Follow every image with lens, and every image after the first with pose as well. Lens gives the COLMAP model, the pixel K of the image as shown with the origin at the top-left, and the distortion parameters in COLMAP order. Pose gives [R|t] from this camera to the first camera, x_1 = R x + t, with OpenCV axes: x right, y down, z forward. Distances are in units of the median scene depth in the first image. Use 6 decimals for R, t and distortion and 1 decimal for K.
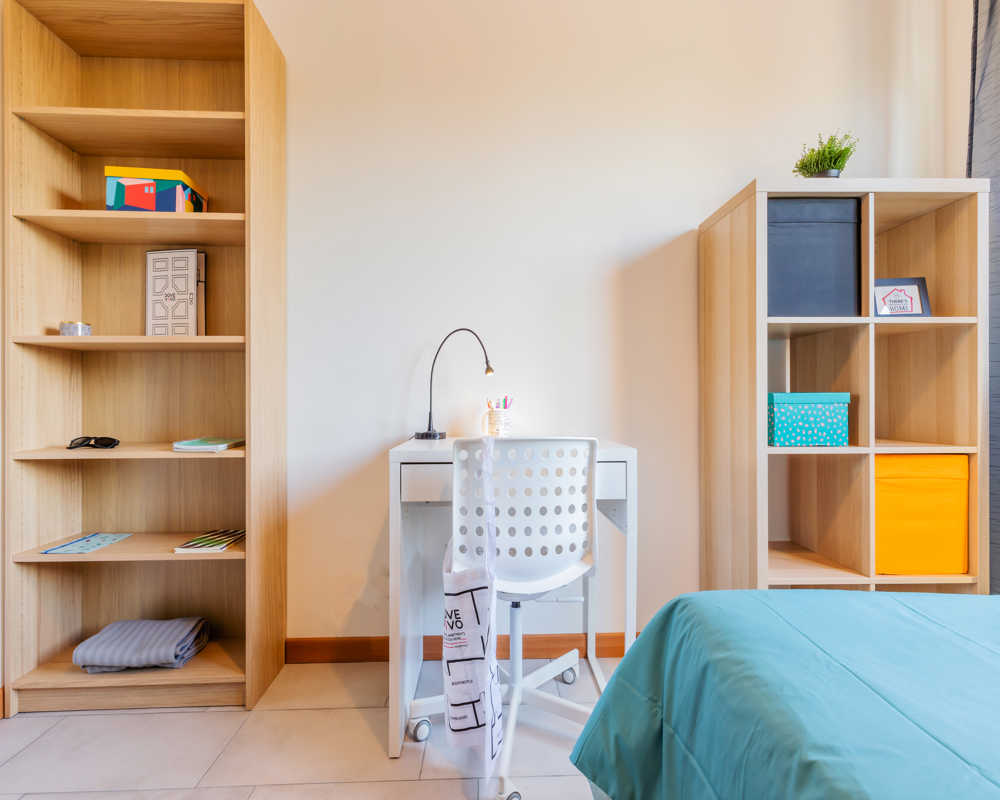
lens RADIAL K [[447.8, 0, 498.6], [0, 447.8, 404.3], [0, 0, 1]] dist [0.006036, -0.001281]
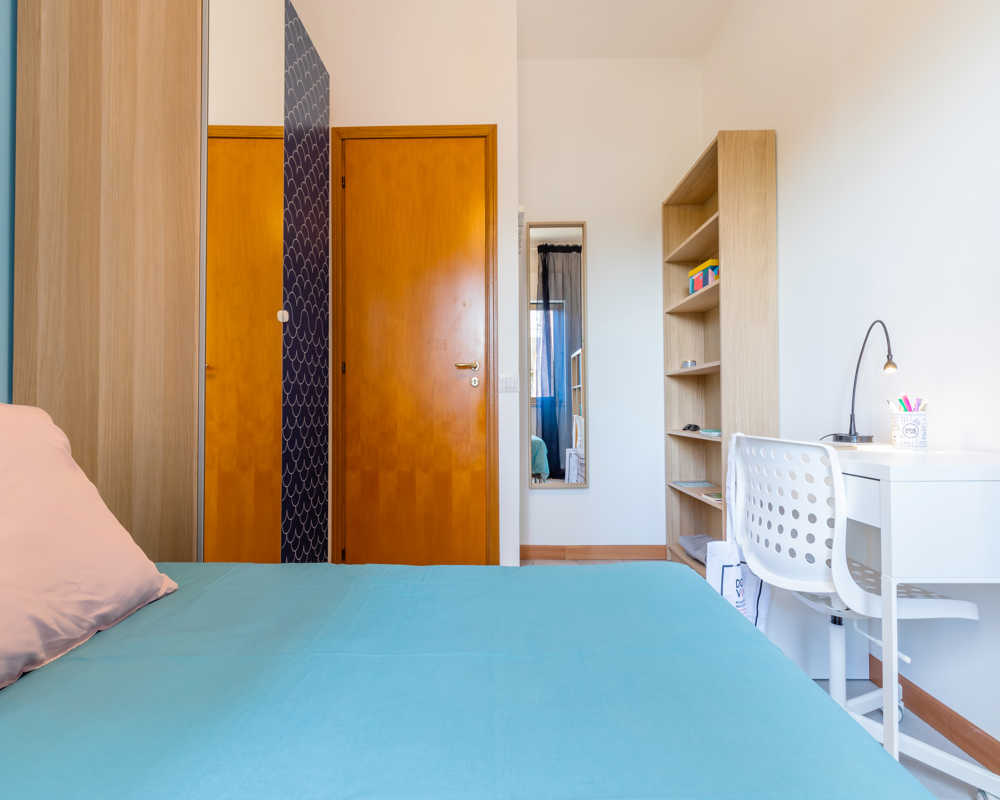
lens RADIAL K [[447.8, 0, 498.6], [0, 447.8, 404.3], [0, 0, 1]] dist [0.006036, -0.001281]
pose [[-0.038252, -0.005369, -0.999254, 0.884889], [0.009985, 0.999934, -0.005755, -0.004516], [0.999218, -0.010198, -0.038196, 0.302706]]
